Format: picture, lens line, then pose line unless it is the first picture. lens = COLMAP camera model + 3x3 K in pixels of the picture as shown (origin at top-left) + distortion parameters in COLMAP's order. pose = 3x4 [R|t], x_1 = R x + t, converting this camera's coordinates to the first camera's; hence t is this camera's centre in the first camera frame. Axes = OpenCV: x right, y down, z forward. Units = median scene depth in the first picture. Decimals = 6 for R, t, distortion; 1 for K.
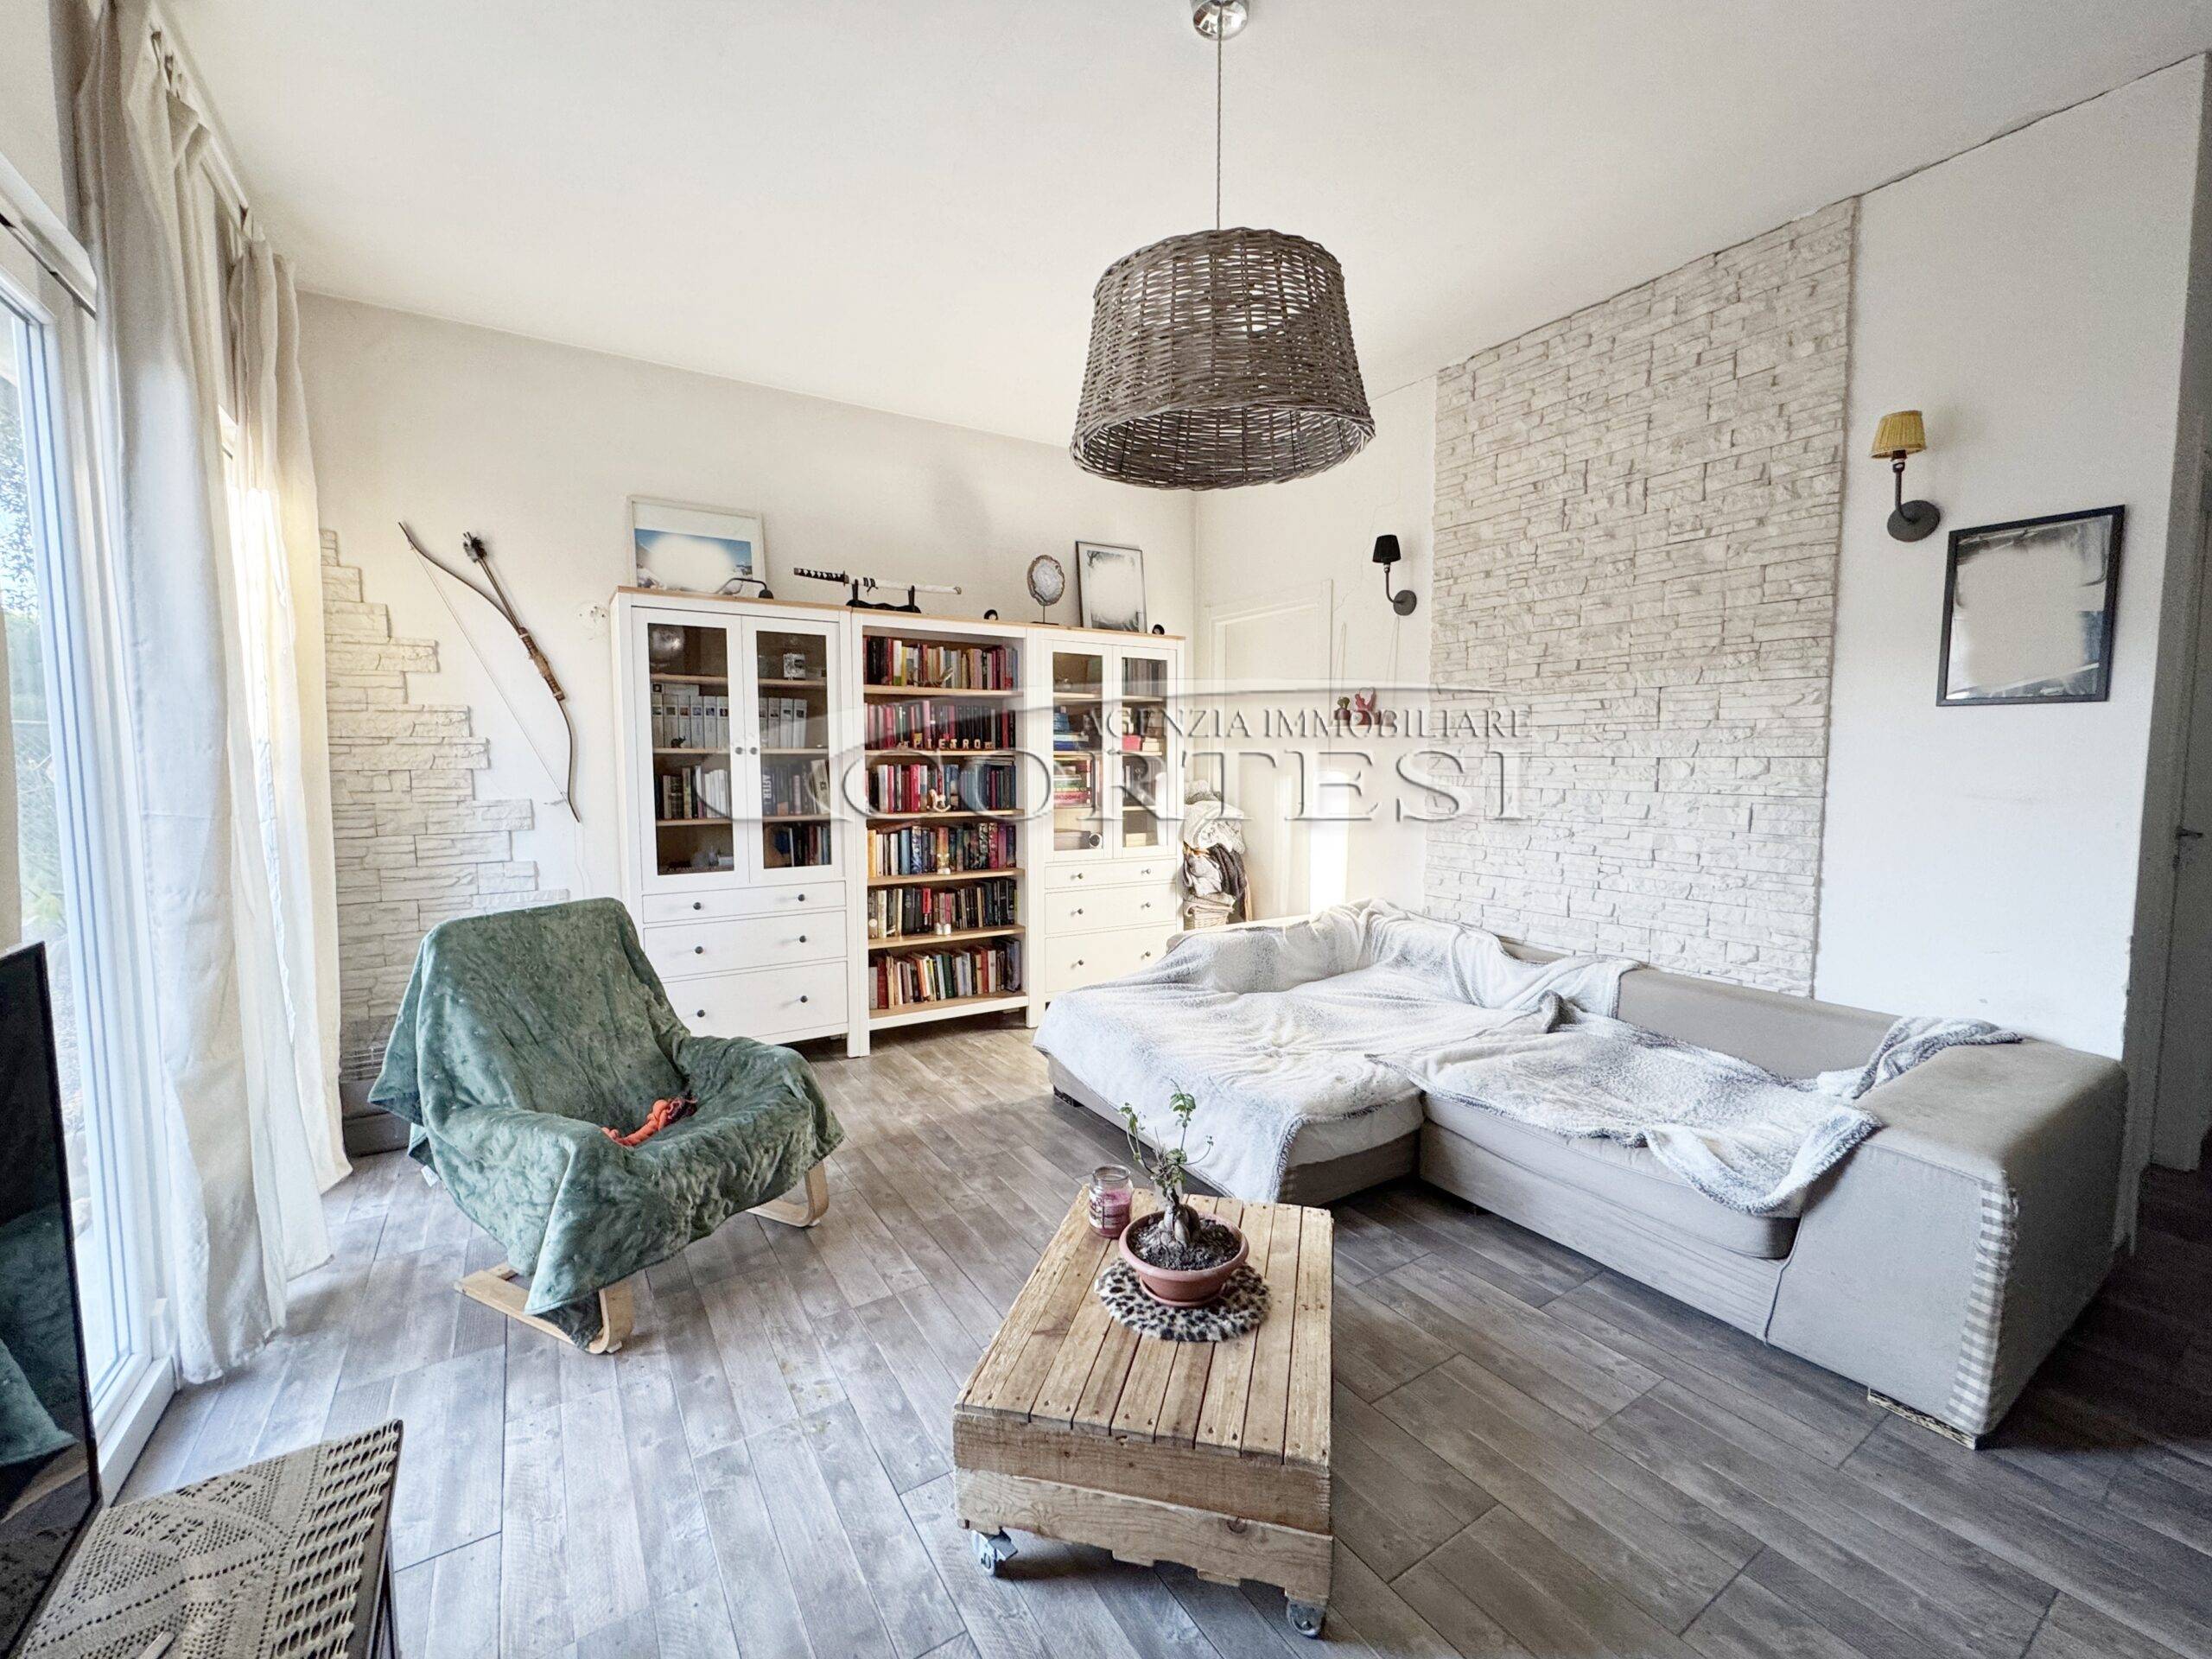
lens RADIAL K [[907.9, 0, 1106.0], [0, 907.9, 829.5], [0, 0, 1]] dist [0.000670, 0.000726]
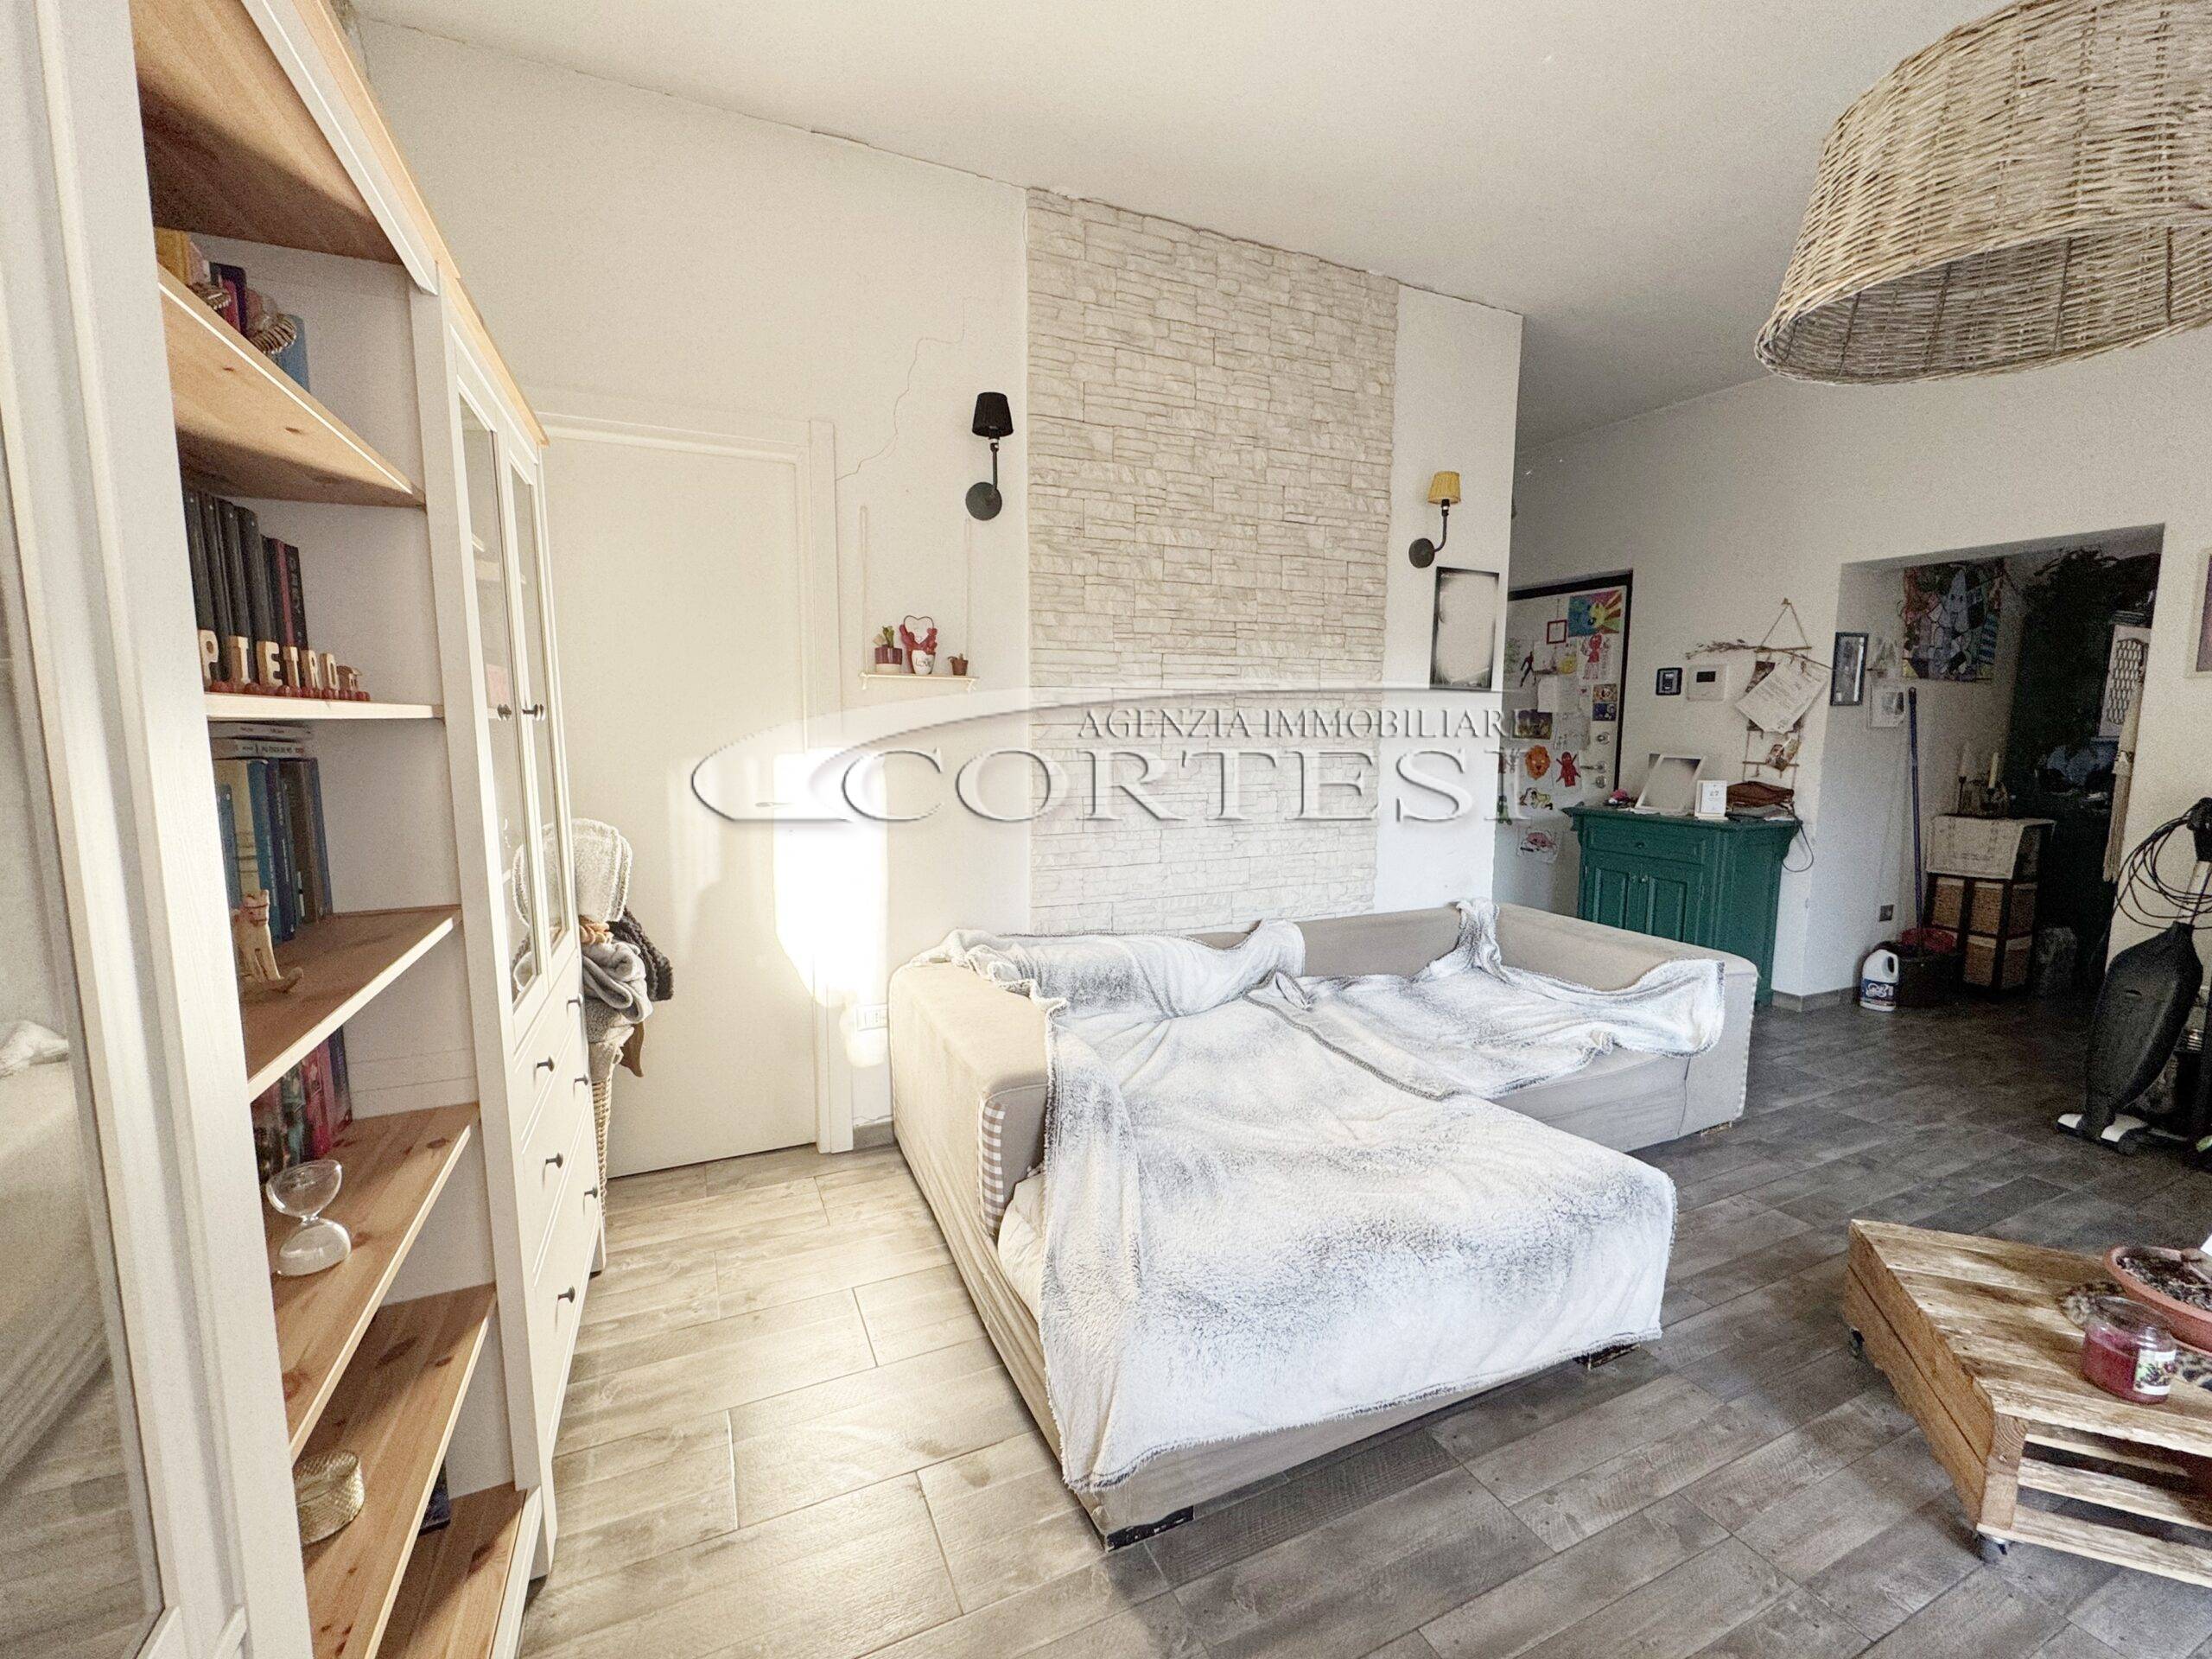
lens RADIAL K [[923.5, 0, 1106.0], [0, 923.5, 829.5], [0, 0, 1]] dist [-0.001126, 0.000176]
pose [[0.138765, -0.114788, 0.983650, -0.549369], [0.074723, 0.991642, 0.105179, -0.097412], [-0.987502, 0.058906, 0.146183, 1.178119]]
